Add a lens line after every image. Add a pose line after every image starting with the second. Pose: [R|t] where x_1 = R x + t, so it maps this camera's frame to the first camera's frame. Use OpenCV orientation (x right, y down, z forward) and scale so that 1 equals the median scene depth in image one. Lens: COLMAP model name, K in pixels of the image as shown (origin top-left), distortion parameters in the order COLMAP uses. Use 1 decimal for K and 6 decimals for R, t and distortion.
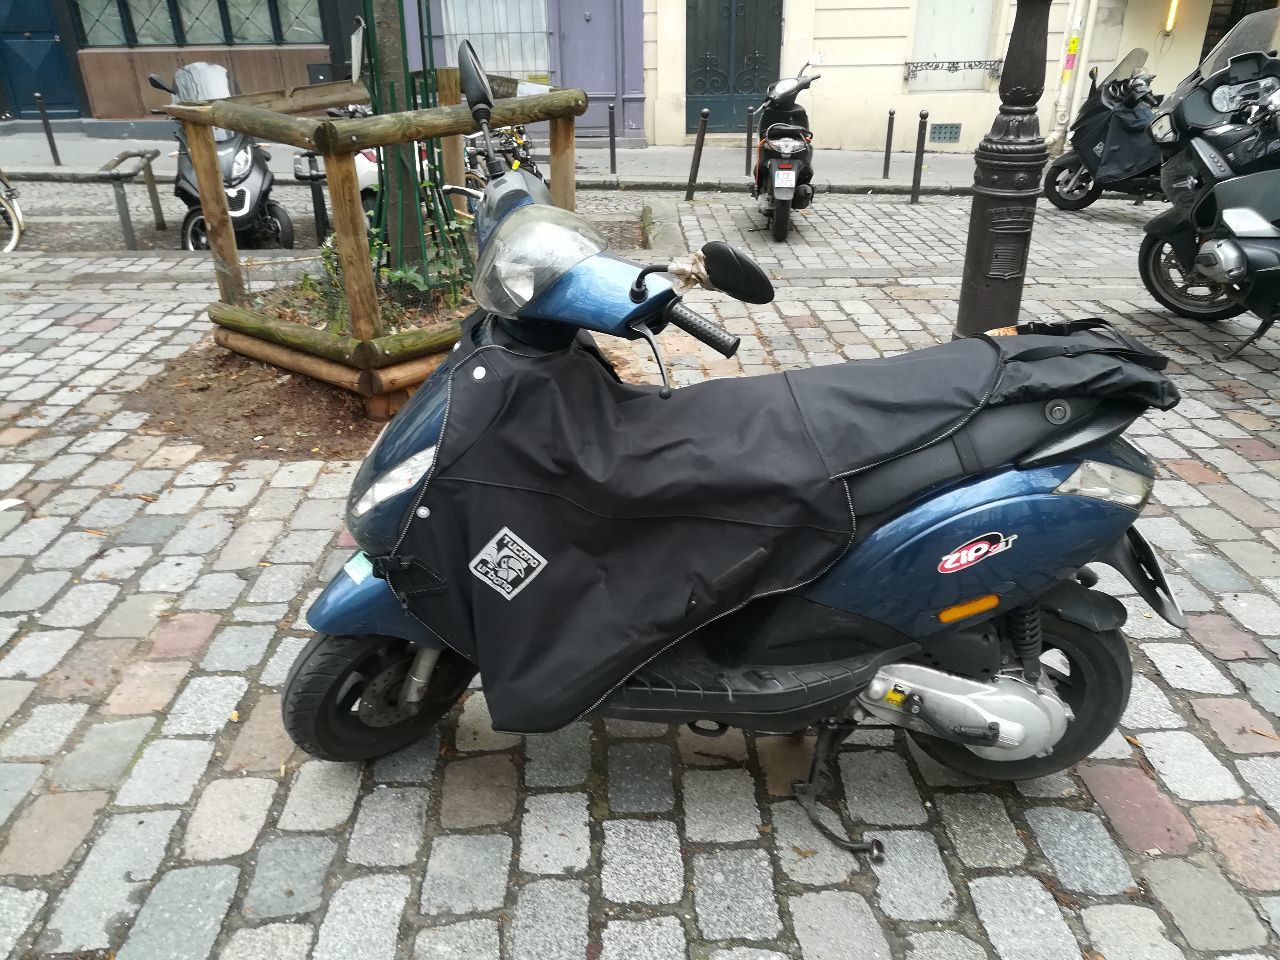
lens RADIAL K [[1014.6, 0, 640.0], [0, 1014.6, 480.0], [0, 0, 1]] dist [-0.033963, 0.074195]
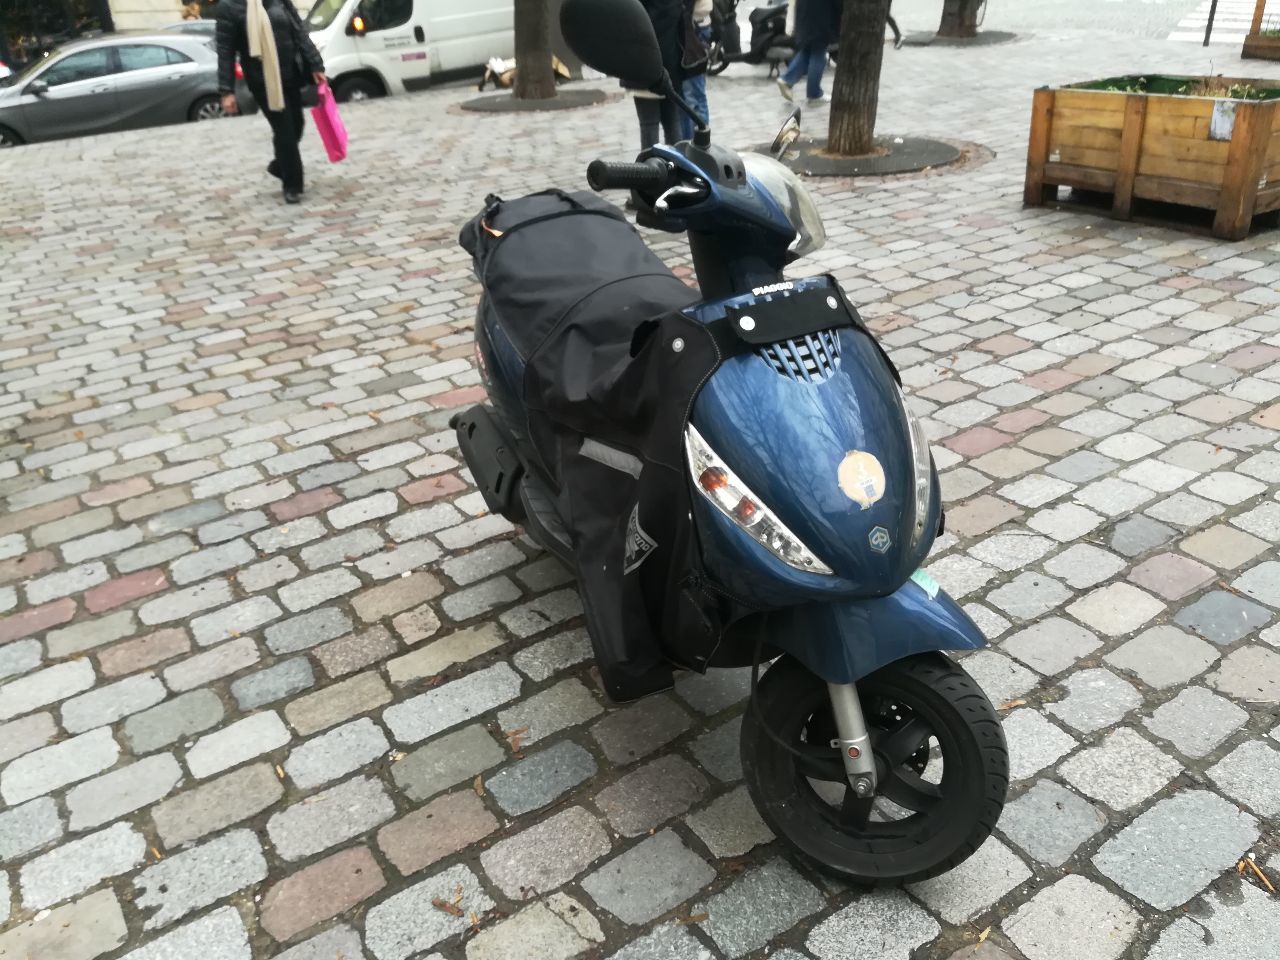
lens RADIAL K [[1026.3, 0, 640.0], [0, 1026.3, 480.0], [0, 0, 1]] dist [-0.027931, 0.050690]
pose [[-0.519617, -0.353918, 0.777650, -0.778901], [0.411905, 0.693649, 0.590919, -0.573337], [-0.748553, 0.627370, -0.214651, 1.280622]]
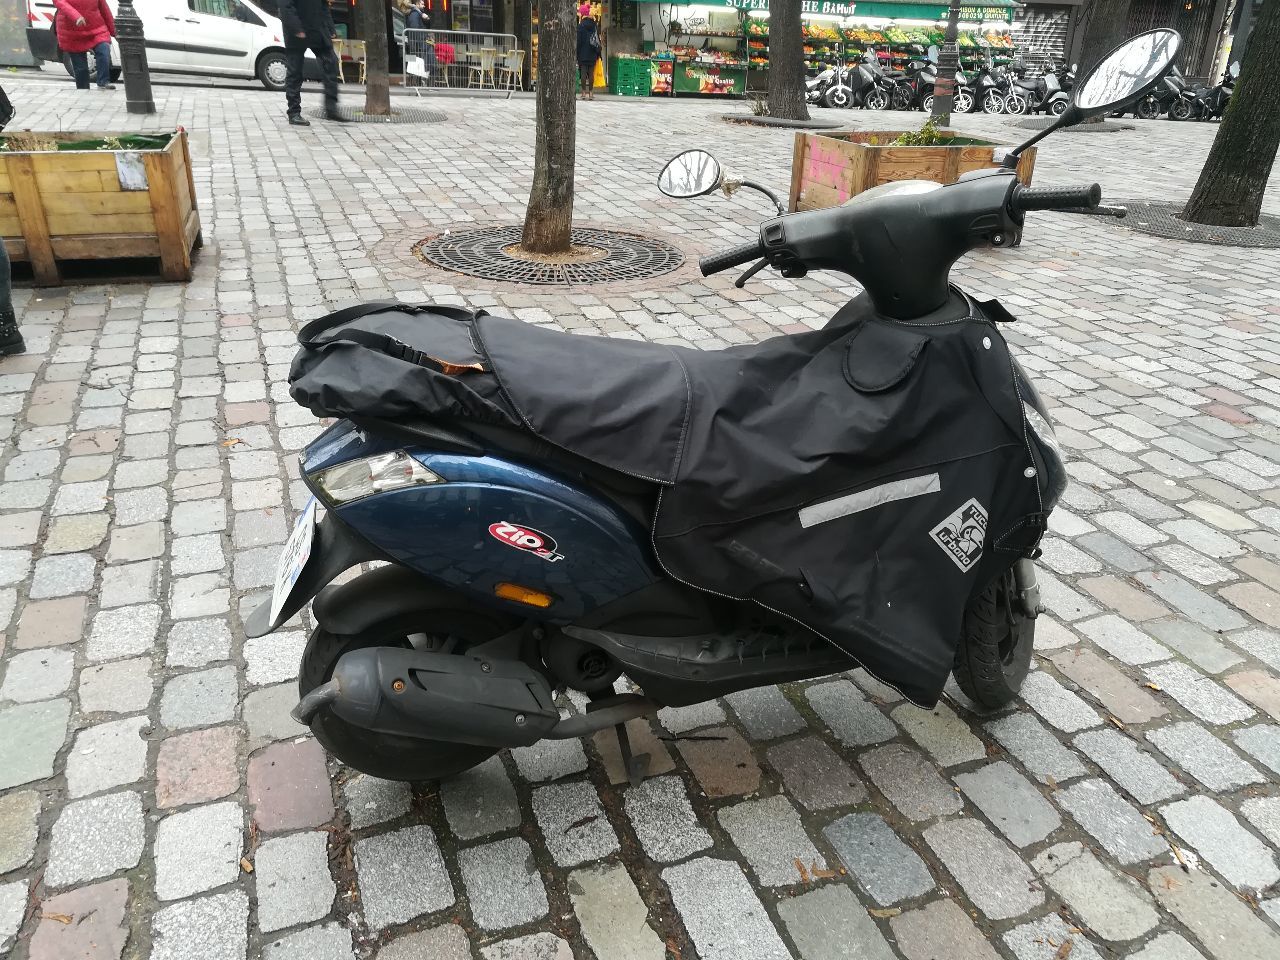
lens RADIAL K [[1022.9, 0, 655.0], [0, 1022.9, 450.6], [0, 0, 1]] dist [-0.025917, 0.066684]
pose [[-0.939699, 0.117870, -0.321049, 0.464255], [-0.165774, 0.664101, 0.729033, -0.723416], [0.299140, 0.738293, -0.604515, 1.564737]]
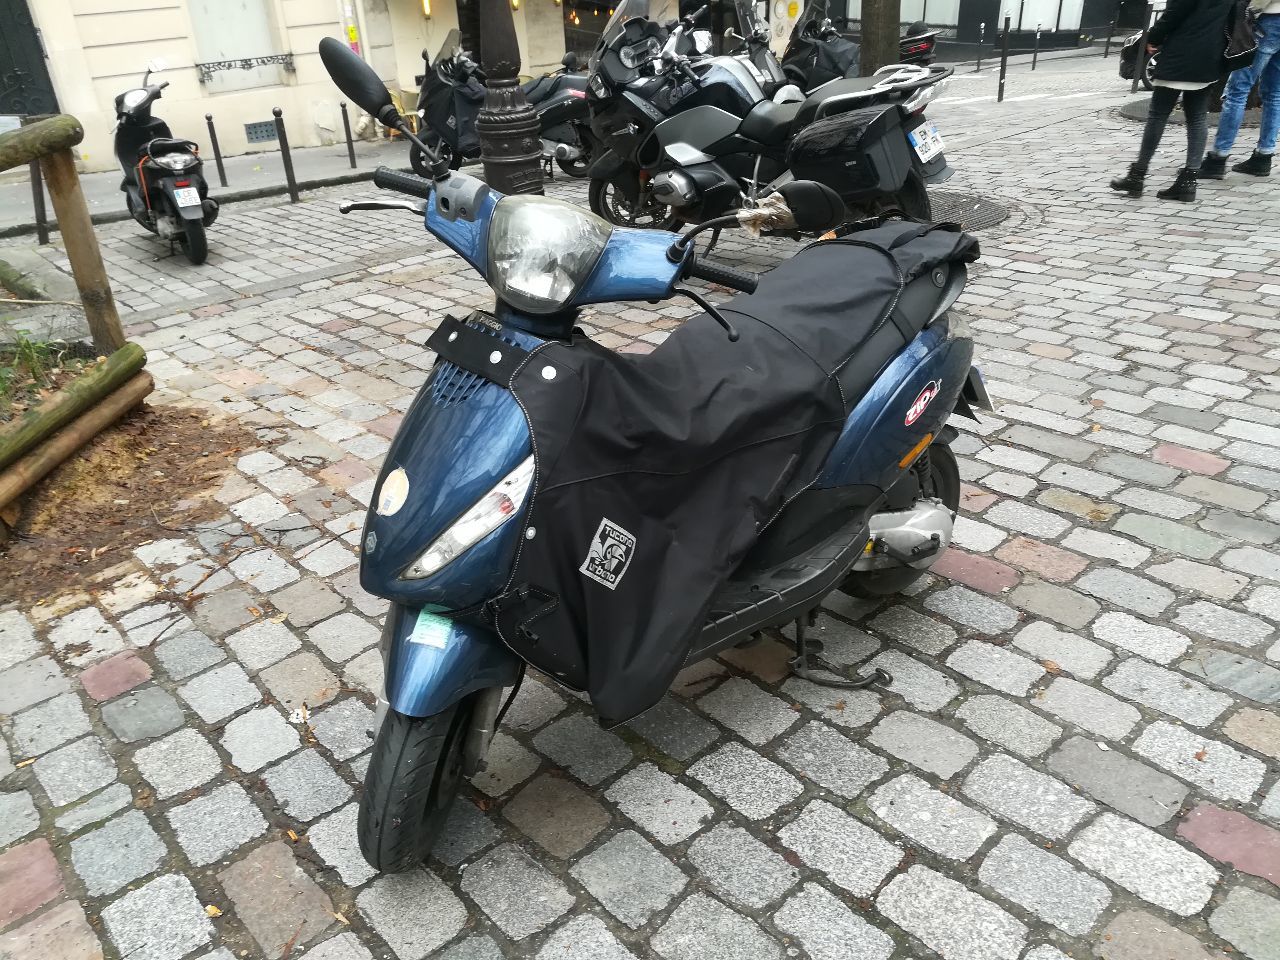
lens RADIAL K [[1014.6, 0, 640.0], [0, 1014.6, 480.0], [0, 0, 1]] dist [-0.033963, 0.074195]
pose [[0.764957, -0.328009, 0.554303, -0.570870], [0.326143, 0.939382, 0.105791, -0.072108], [-0.555402, 0.099856, 0.825565, 0.144275]]
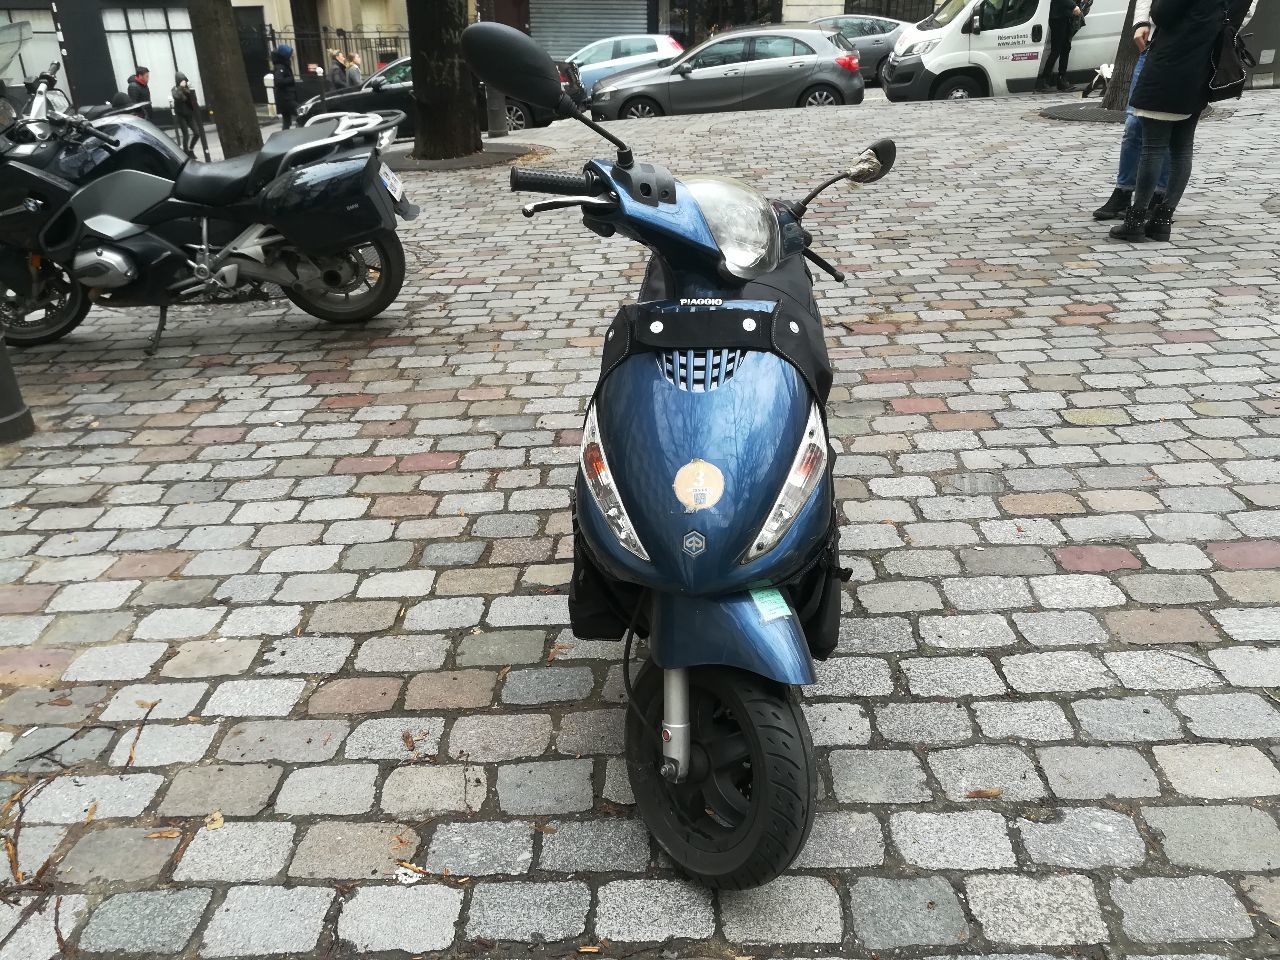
lens RADIAL K [[1015.4, 0, 640.0], [0, 1015.4, 480.0], [0, 0, 1]] dist [0.000659, 0.009905]
pose [[0.061217, -0.425680, 0.902801, -1.011980], [0.463549, 0.813161, 0.351982, -0.360775], [-0.883954, 0.396945, 0.247103, 0.817332]]
